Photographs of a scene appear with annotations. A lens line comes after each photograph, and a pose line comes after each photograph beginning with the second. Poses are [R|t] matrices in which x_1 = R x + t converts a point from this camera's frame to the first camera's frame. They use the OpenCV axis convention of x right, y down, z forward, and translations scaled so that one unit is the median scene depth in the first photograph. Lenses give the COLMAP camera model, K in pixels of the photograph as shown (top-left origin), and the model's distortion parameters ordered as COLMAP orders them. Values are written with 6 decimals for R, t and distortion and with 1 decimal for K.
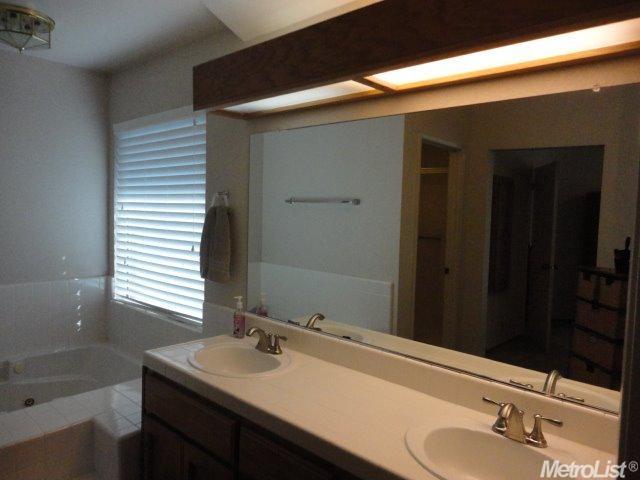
lens RADIAL K [[462.9, 0, 319.5], [0, 462.9, 239.0], [0, 0, 1]] dist [-0.012063, 0.004222]
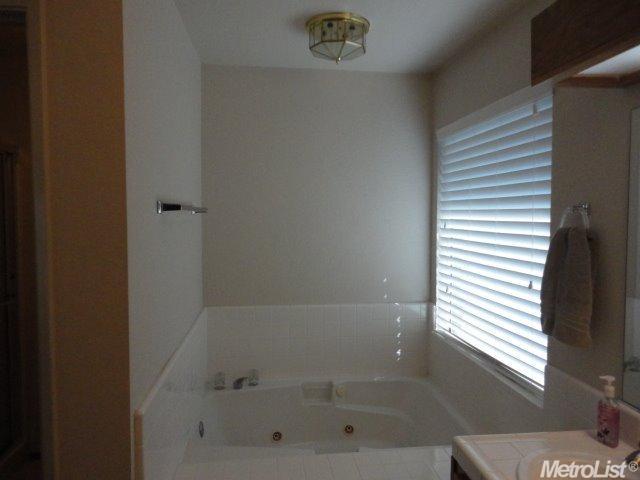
lens RADIAL K [[462.9, 0, 321.1], [0, 462.9, 225.4], [0, 0, 1]] dist [-0.012063, 0.004222]
pose [[0.763437, -0.004034, -0.645869, -0.060132], [-0.028463, 0.998799, -0.039882, -0.033275], [0.645254, 0.048831, 0.762406, 0.242387]]
